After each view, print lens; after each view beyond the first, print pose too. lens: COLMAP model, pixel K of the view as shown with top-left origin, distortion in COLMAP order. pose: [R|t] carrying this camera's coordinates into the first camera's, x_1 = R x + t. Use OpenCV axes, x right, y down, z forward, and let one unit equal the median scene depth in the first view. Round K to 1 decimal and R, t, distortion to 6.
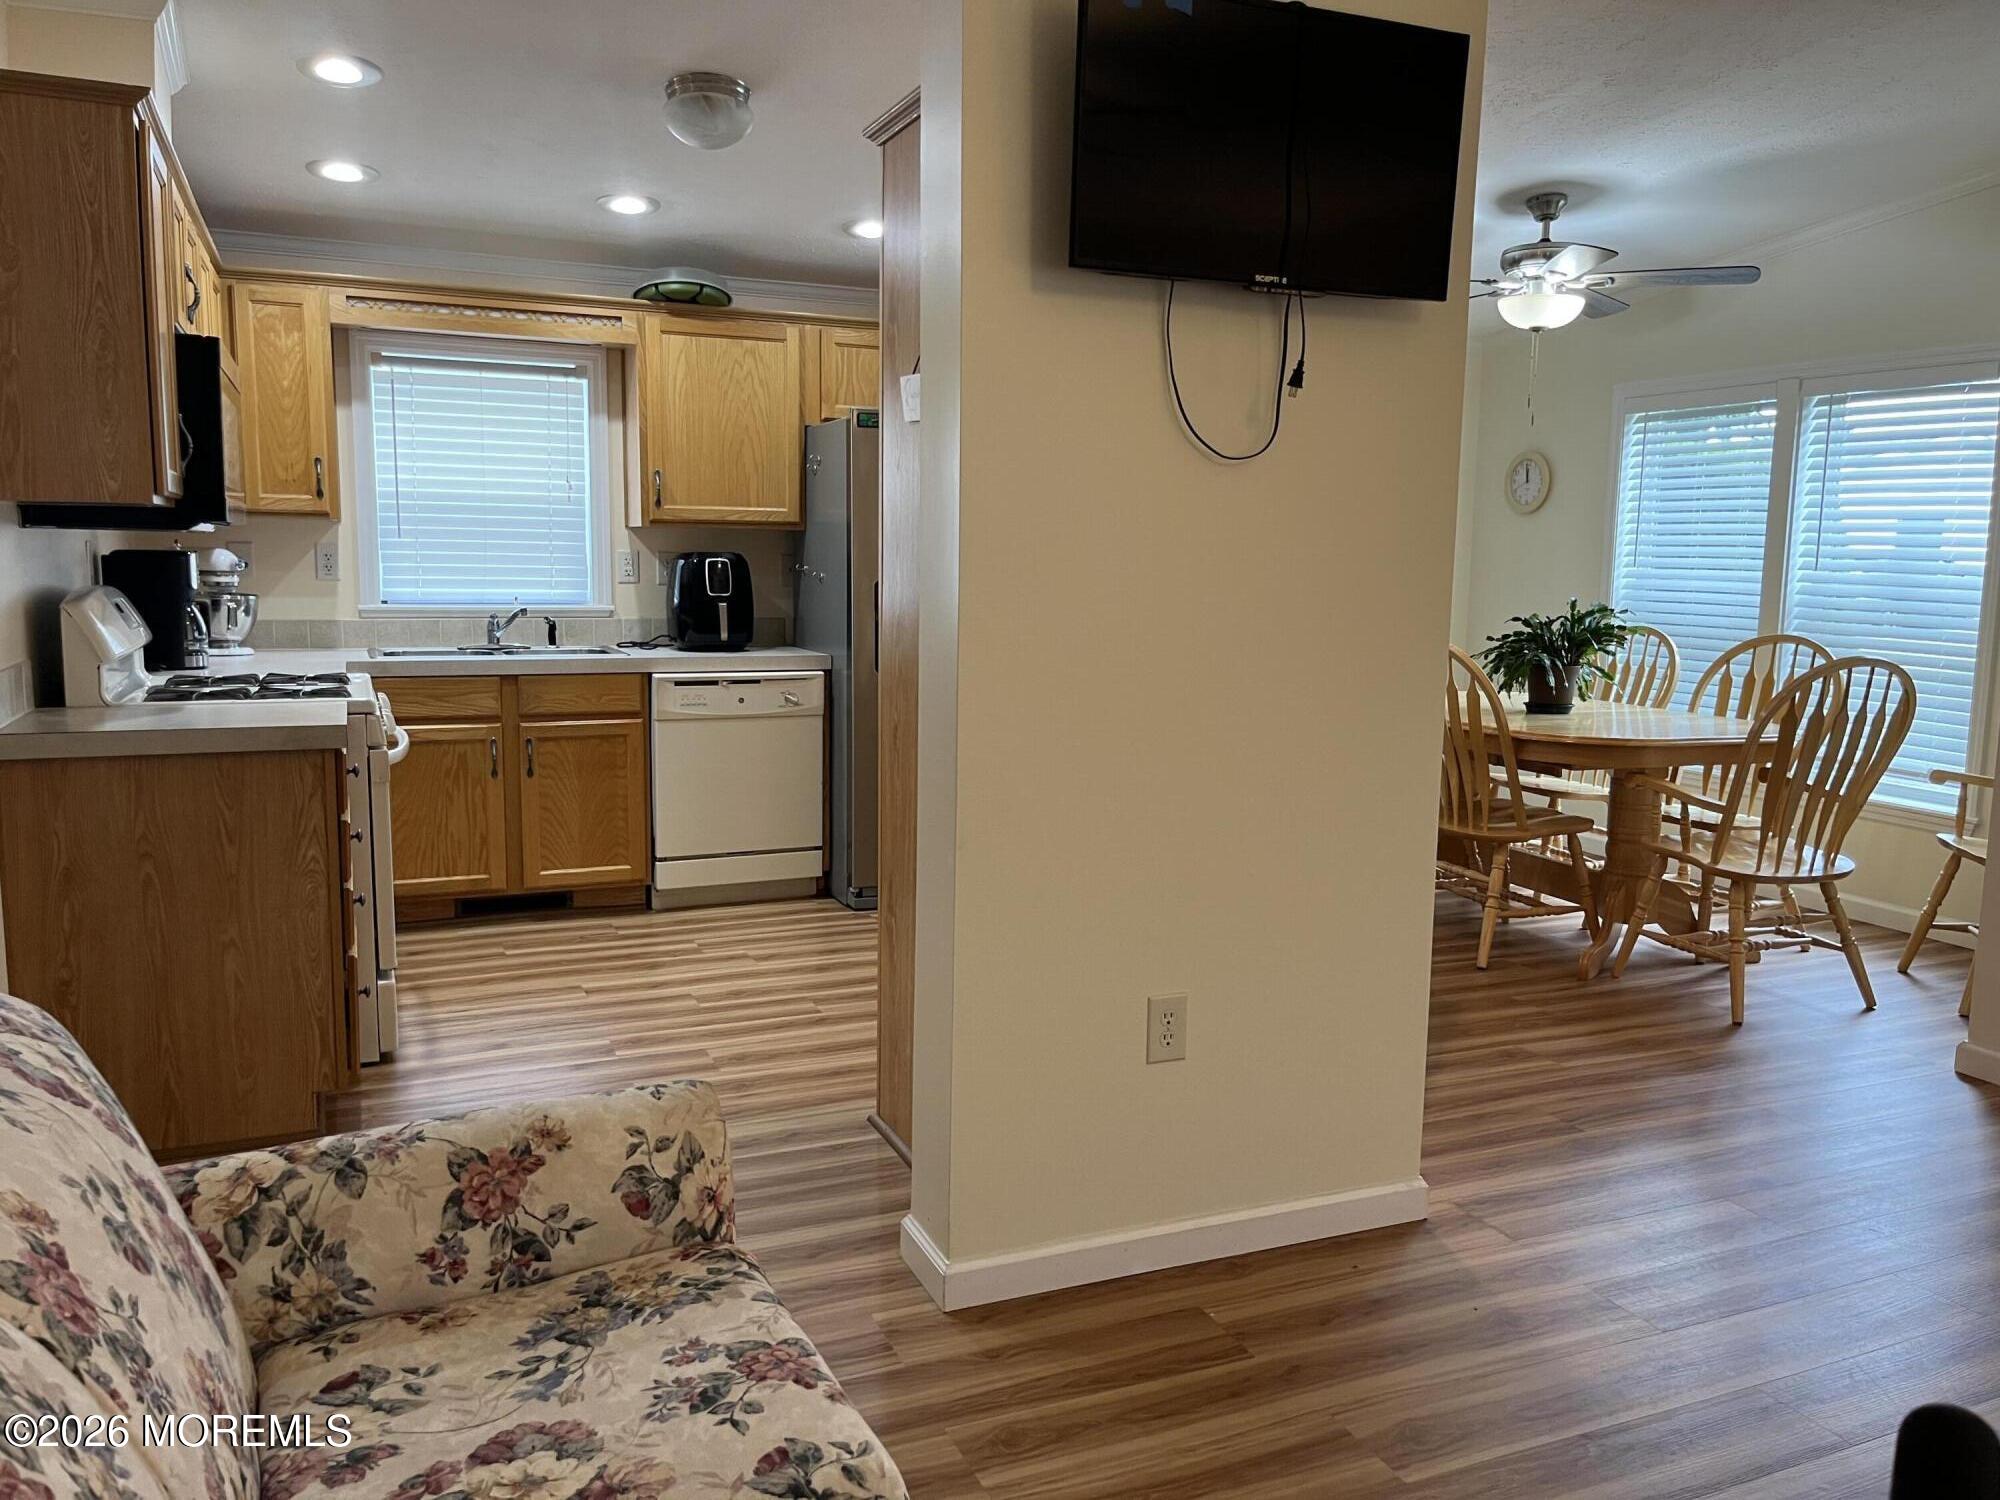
lens RADIAL K [[1510.7, 0, 1003.1], [0, 1510.7, 751.5], [0, 0, 1]] dist [0.054187, -0.069905]
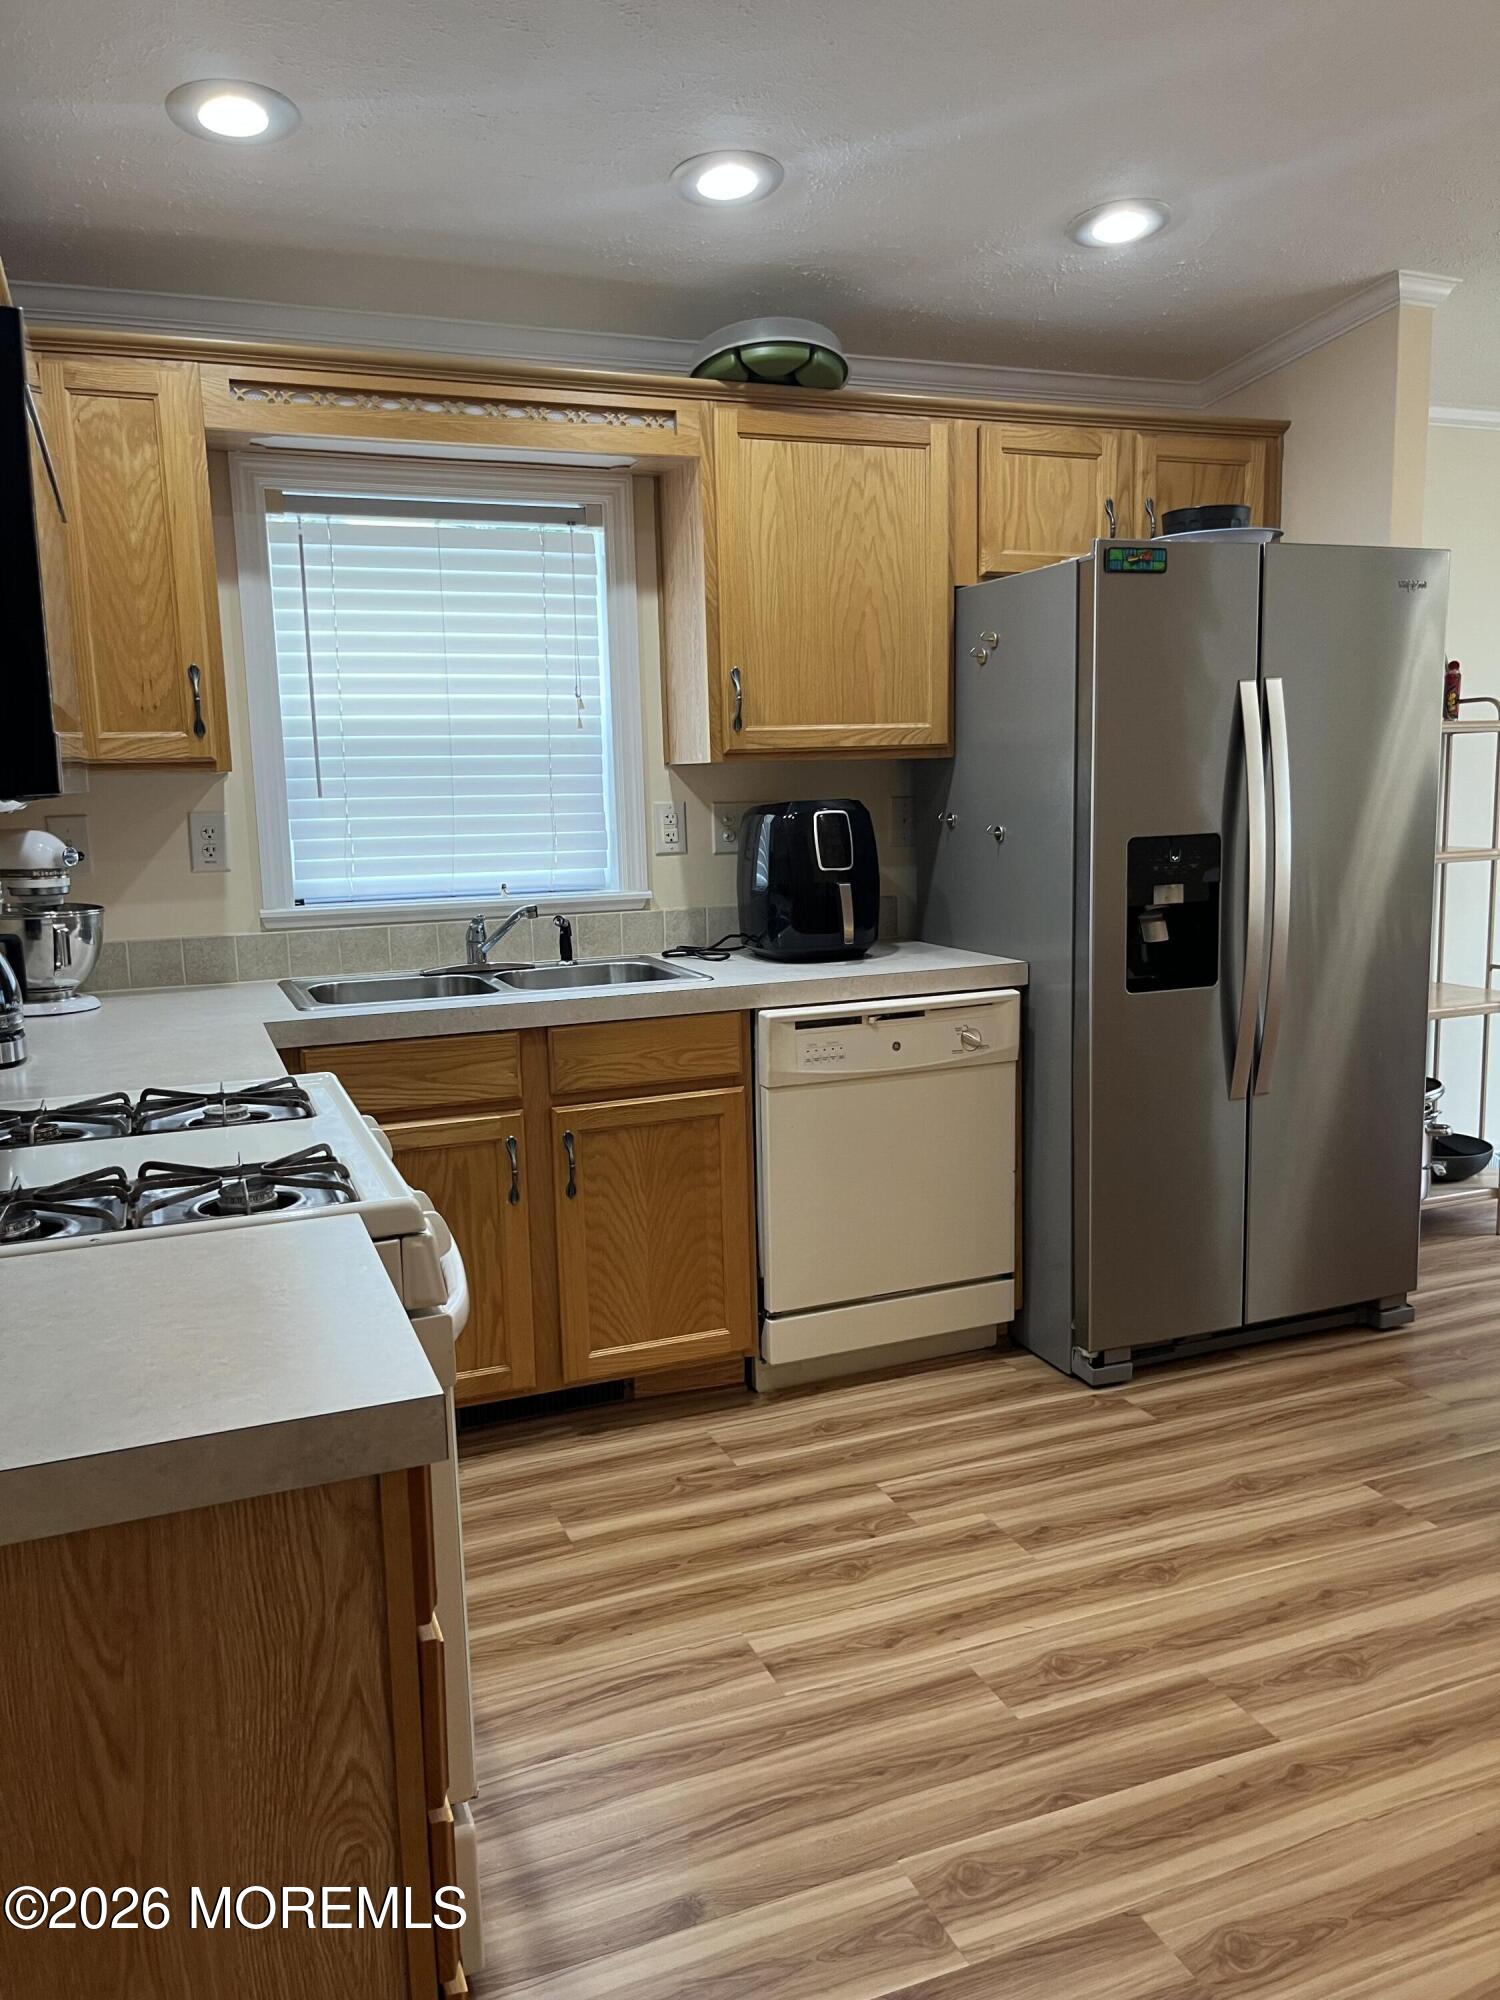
lens RADIAL K [[1510.7, 0, 759.3], [0, 1510.7, 1012.7], [0, 0, 1]] dist [0.054187, -0.069905]
pose [[0.998894, -0.034451, -0.032010, -0.209153], [0.035230, 0.999089, 0.024091, -0.063851], [0.031151, -0.025192, 0.999197, 0.402586]]
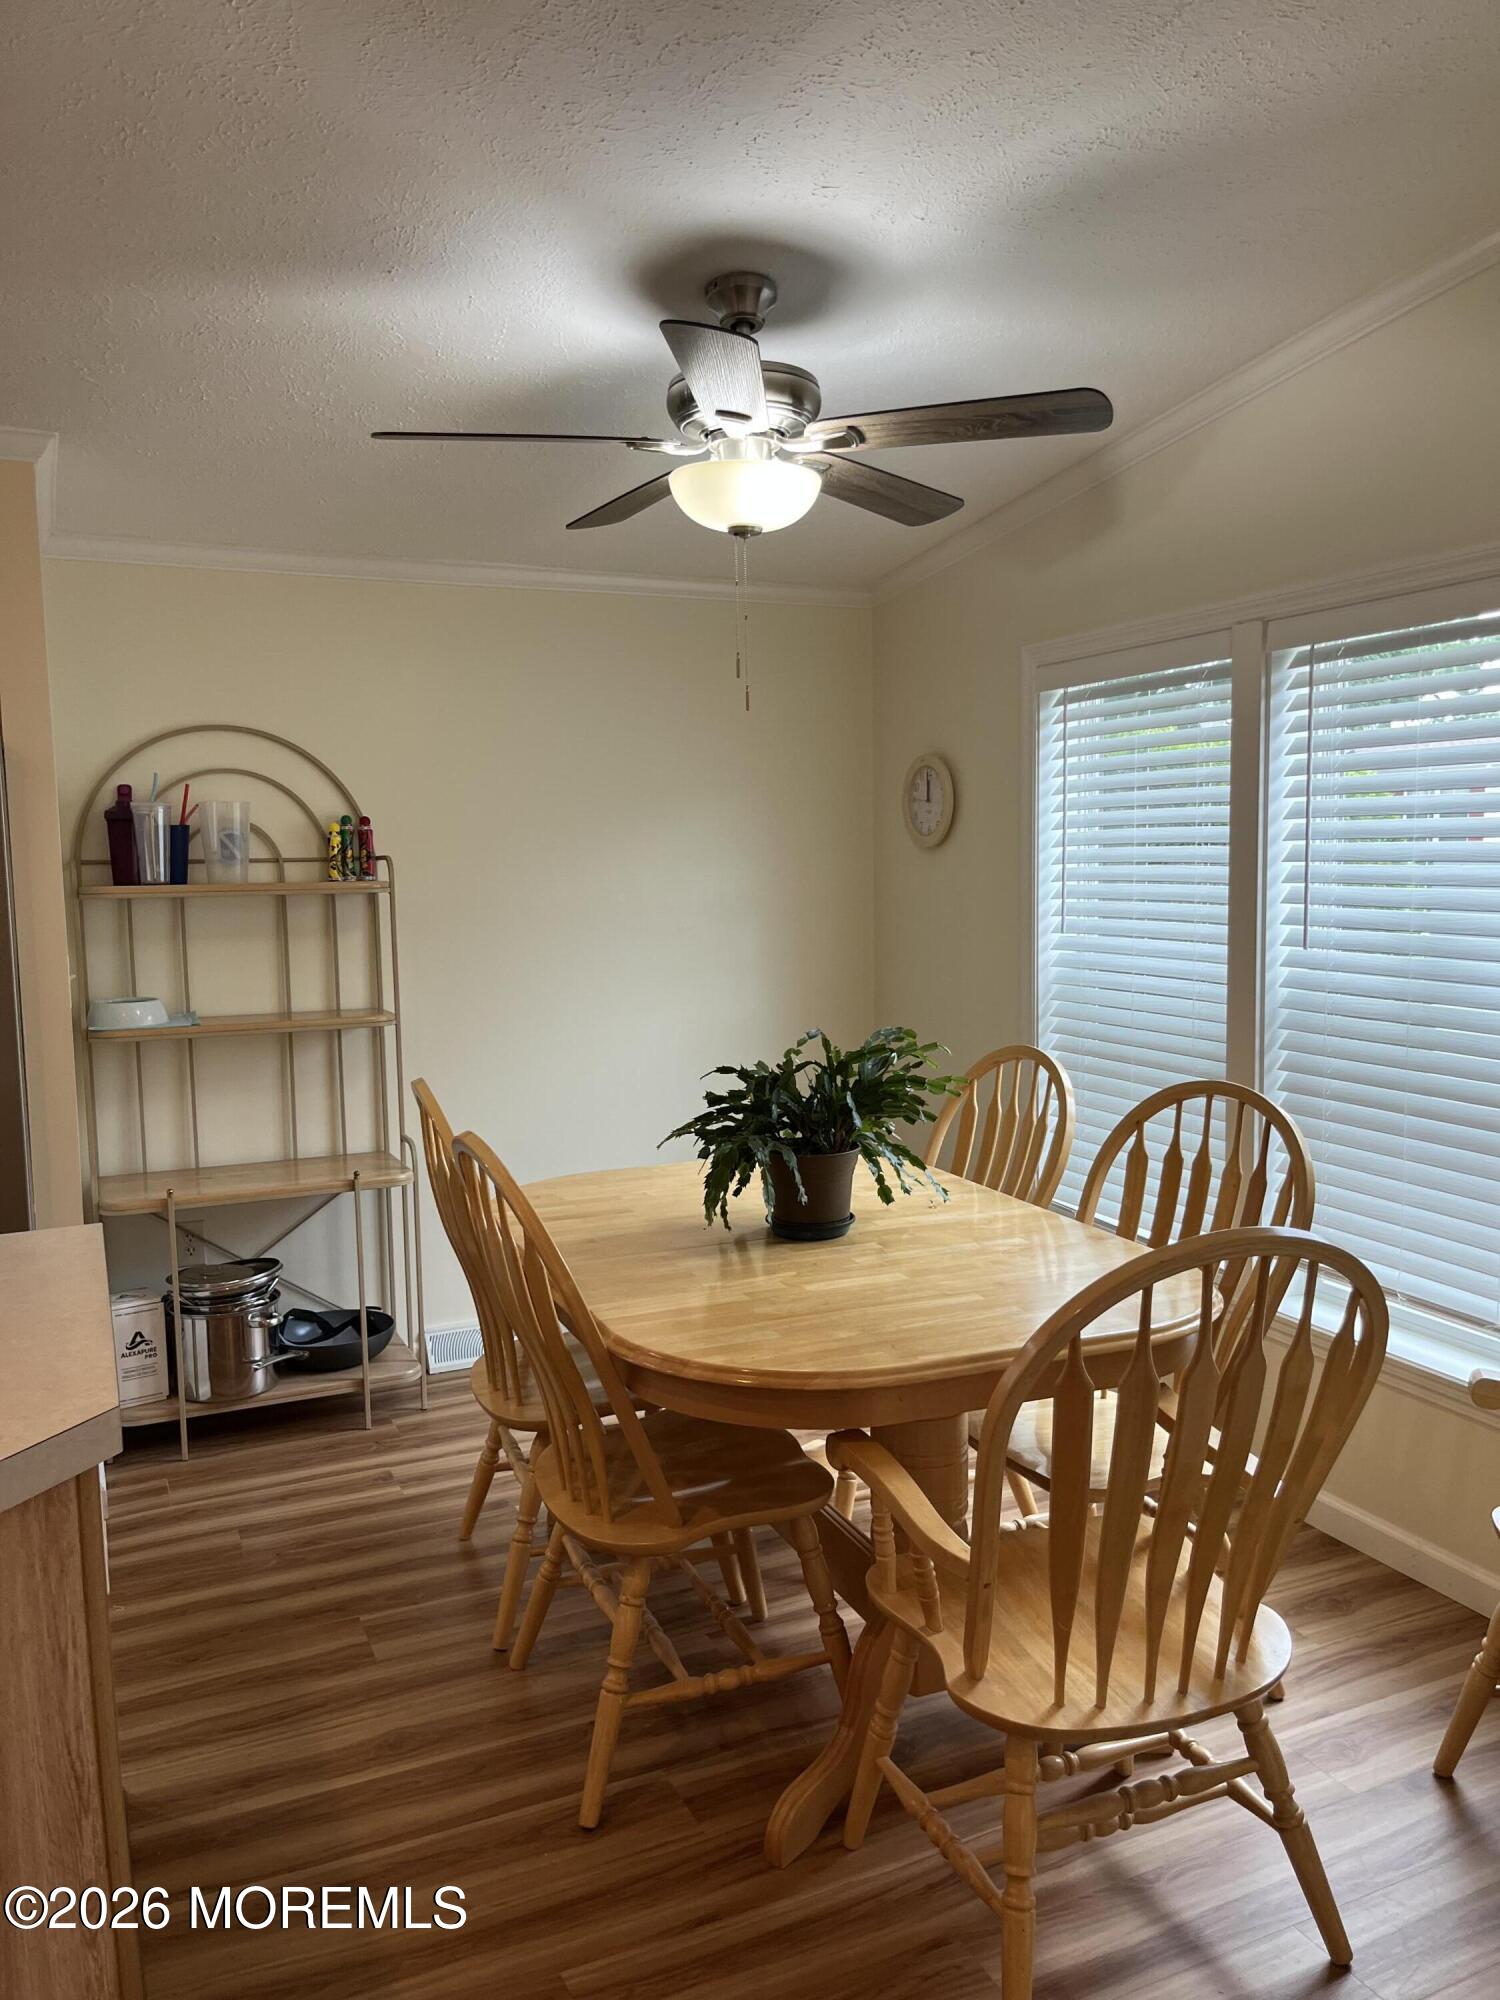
lens RADIAL K [[1510.7, 0, 747.6], [0, 1510.7, 997.9], [0, 0, 1]] dist [0.054187, -0.069905]
pose [[0.999413, -0.029068, 0.018150, 0.329194], [0.029817, 0.998655, -0.042422, -0.087123], [-0.016892, 0.042938, 0.998935, 0.458592]]
